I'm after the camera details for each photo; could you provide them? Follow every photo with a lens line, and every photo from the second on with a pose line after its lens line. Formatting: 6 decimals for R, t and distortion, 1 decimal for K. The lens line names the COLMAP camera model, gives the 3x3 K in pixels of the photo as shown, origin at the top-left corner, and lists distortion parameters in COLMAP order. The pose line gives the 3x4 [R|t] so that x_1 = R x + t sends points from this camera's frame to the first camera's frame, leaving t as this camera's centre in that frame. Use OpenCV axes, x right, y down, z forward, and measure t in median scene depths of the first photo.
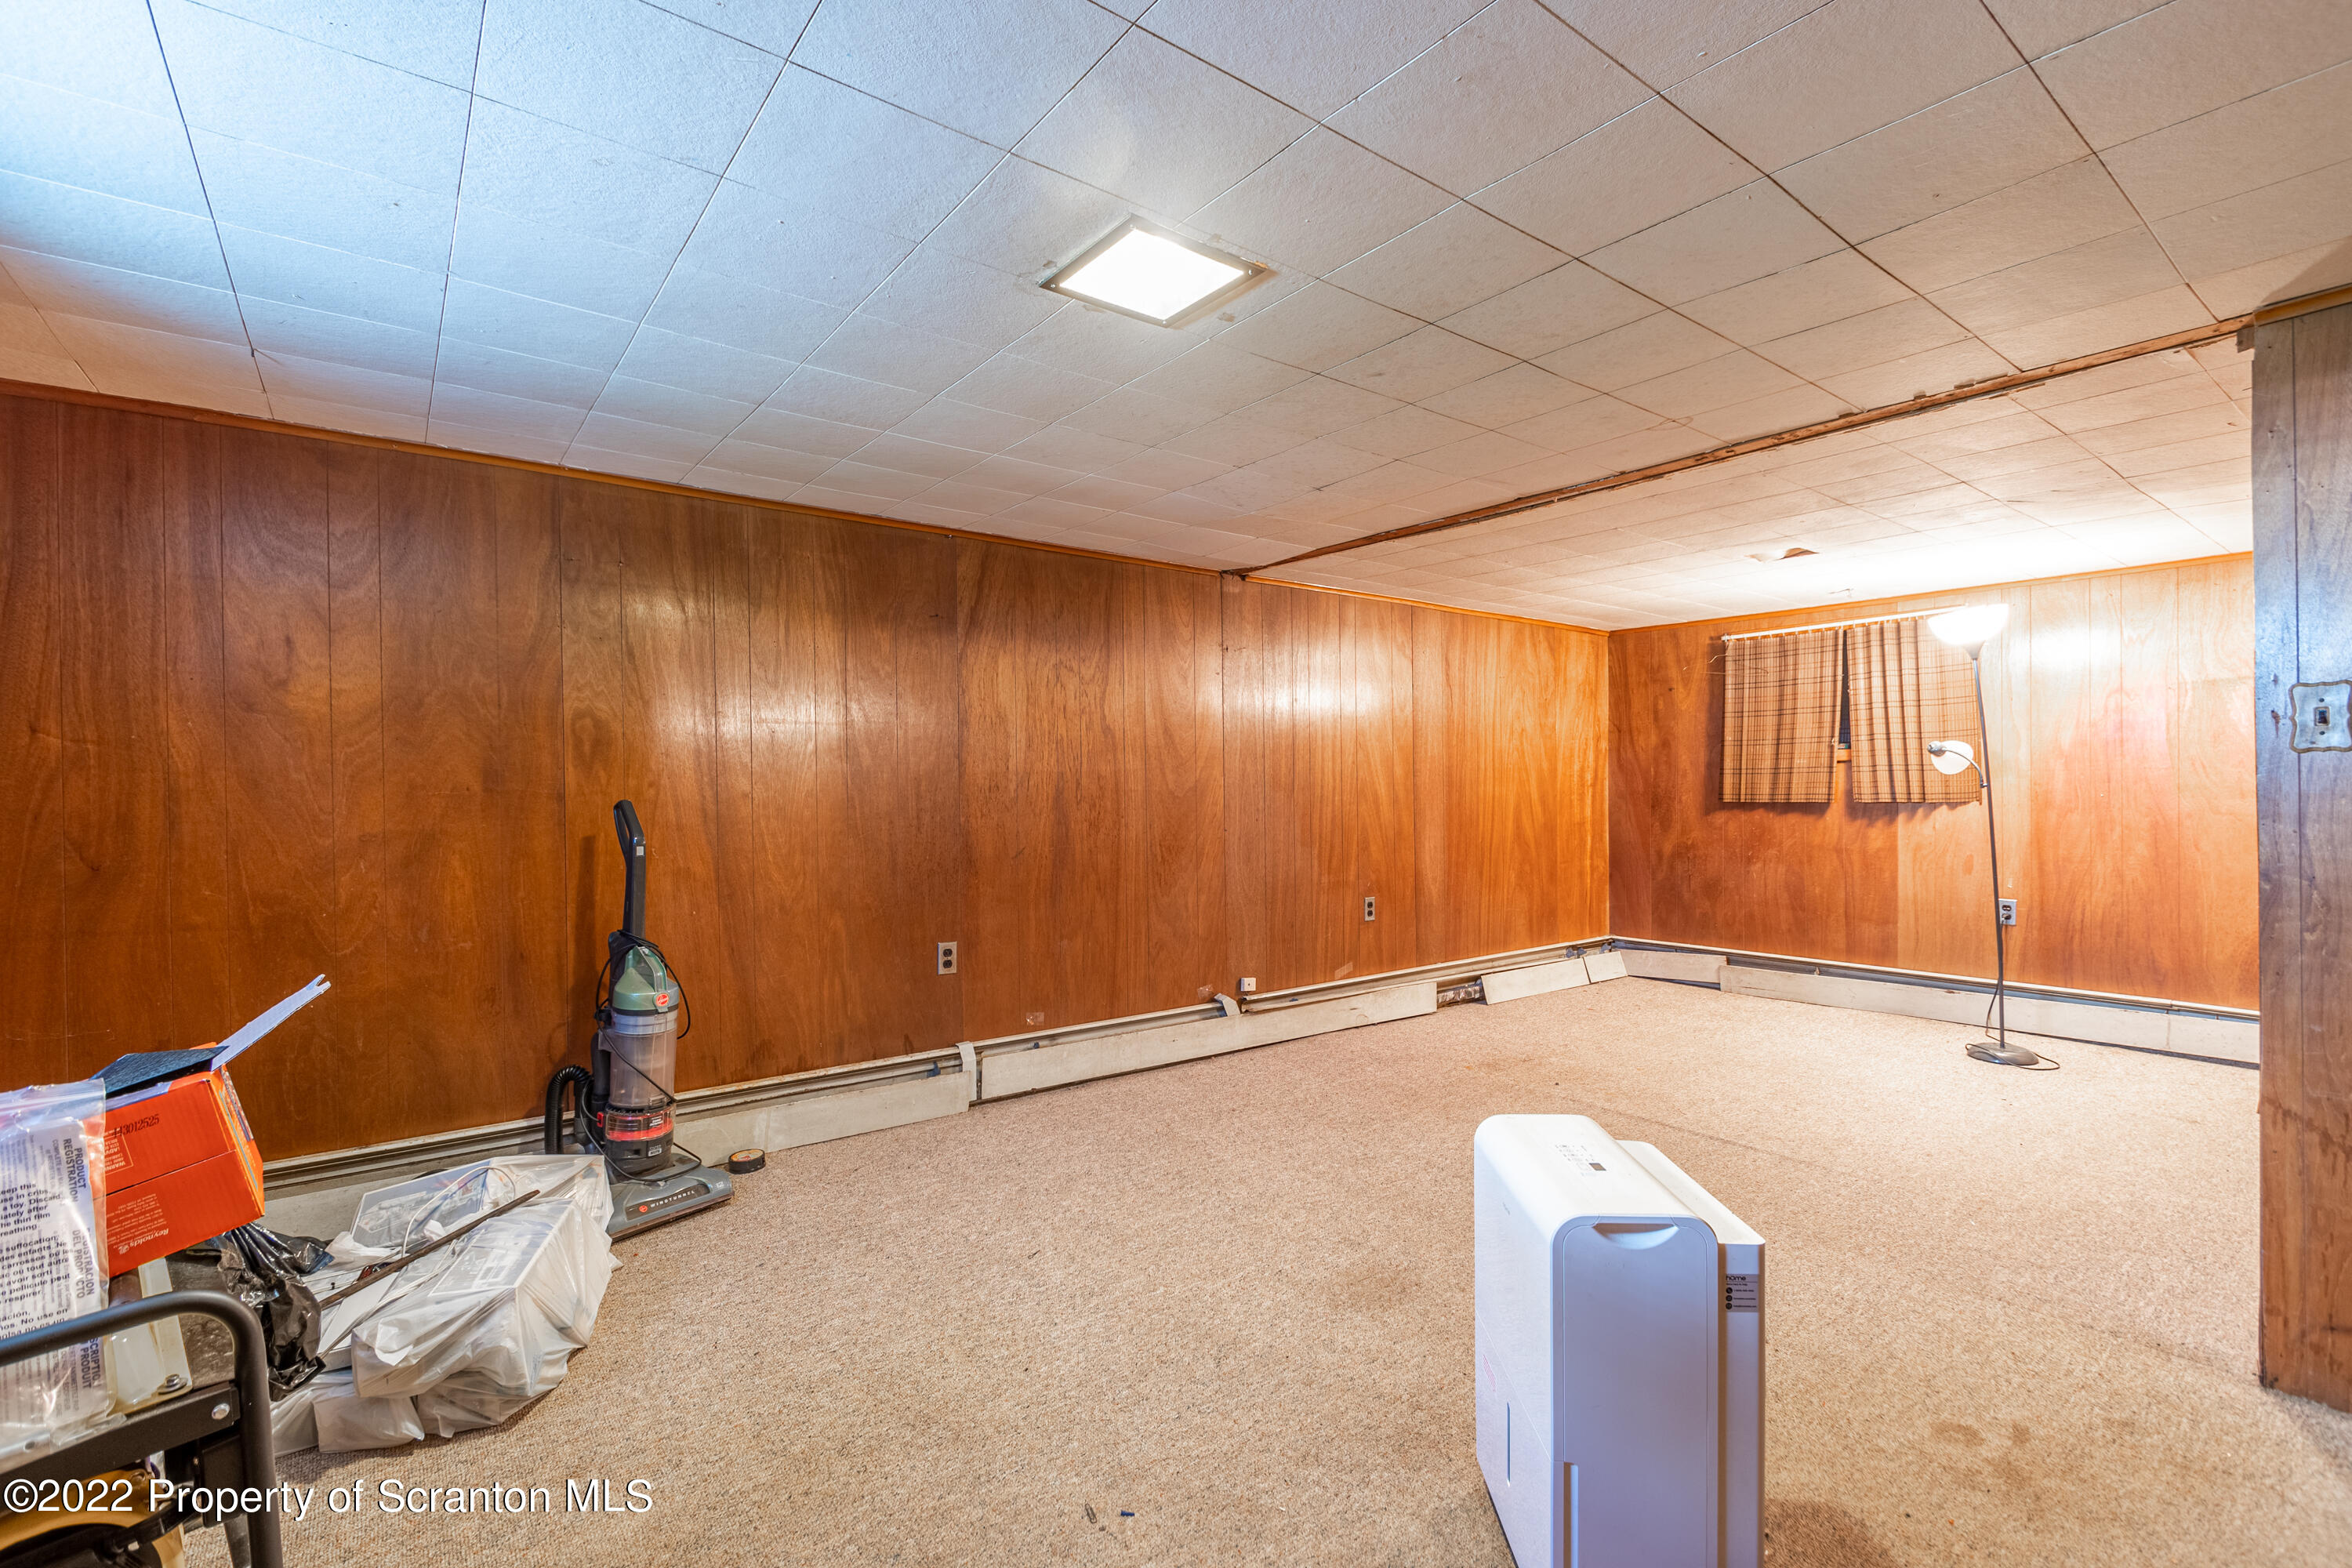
lens RADIAL K [[1035.8, 0, 1154.9], [0, 1035.8, 779.0], [0, 0, 1]] dist [-0.000869, -0.002940]
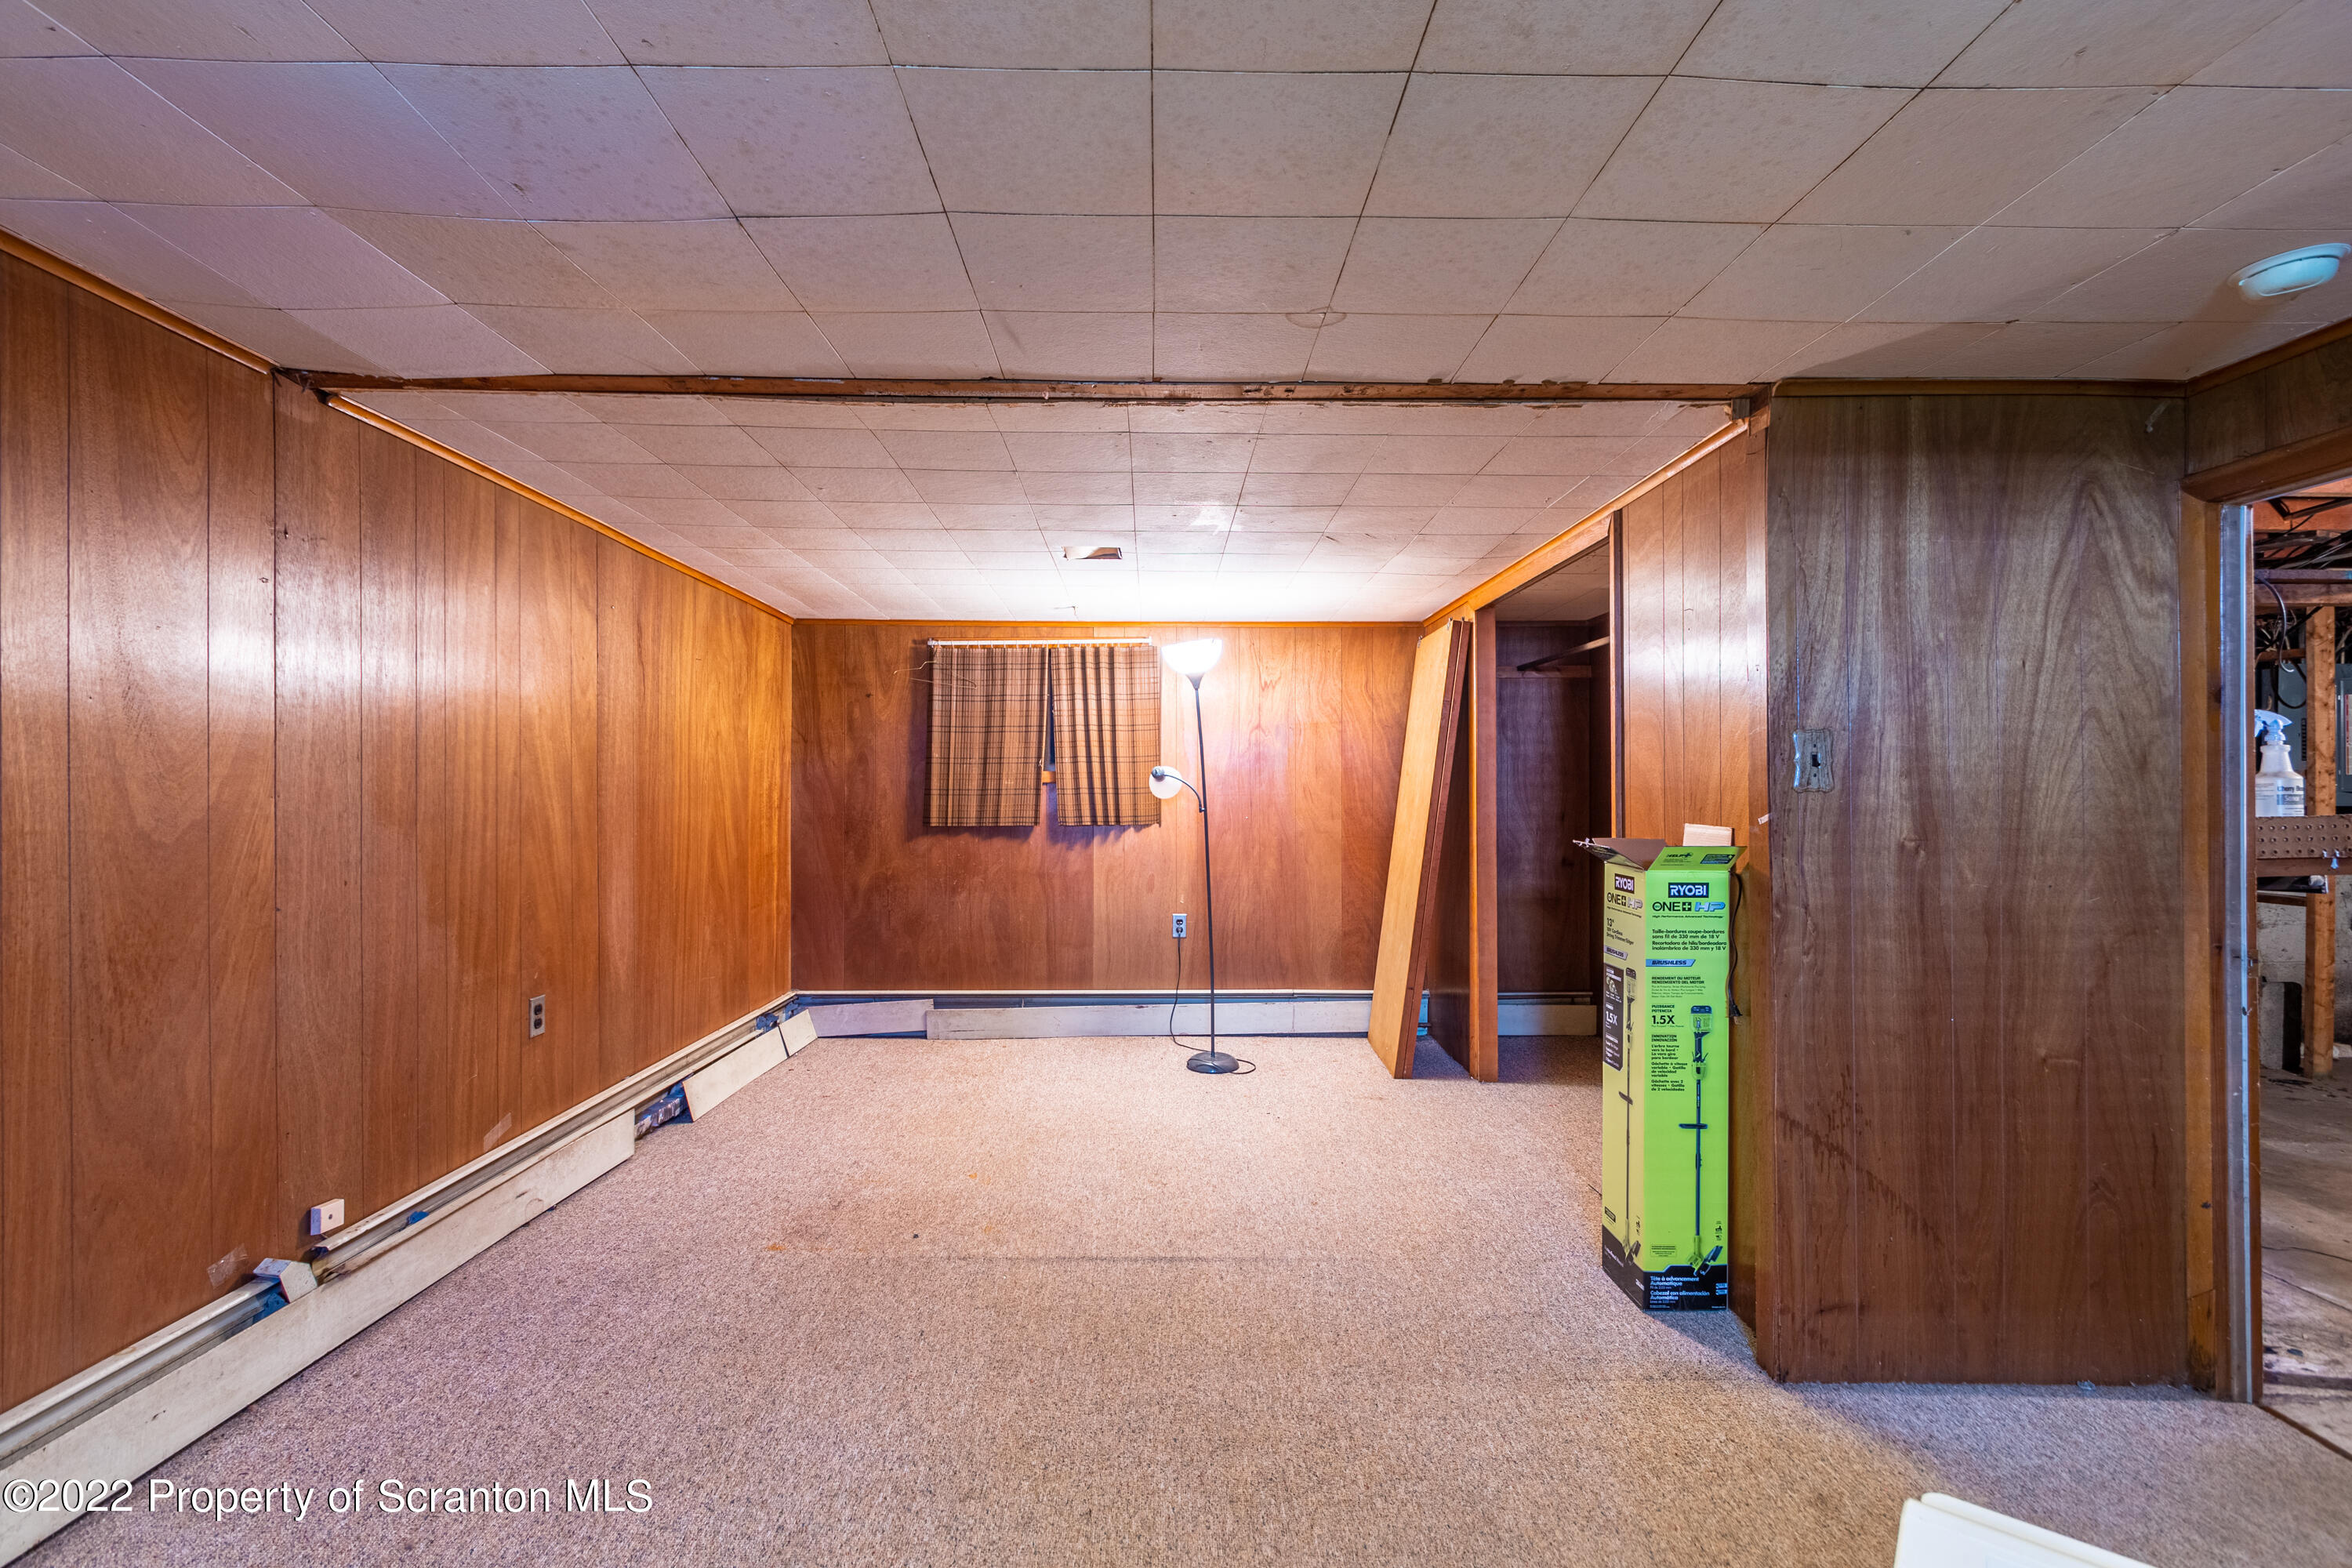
lens RADIAL K [[1053.4, 0, 1162.0], [0, 1053.4, 788.3], [0, 0, 1]] dist [-0.000484, -0.000363]
pose [[0.588143, 0.011773, 0.808672, -0.076189], [-0.008991, 0.999927, -0.008019, -0.005733], [-0.808707, -0.002555, 0.588206, 0.341067]]
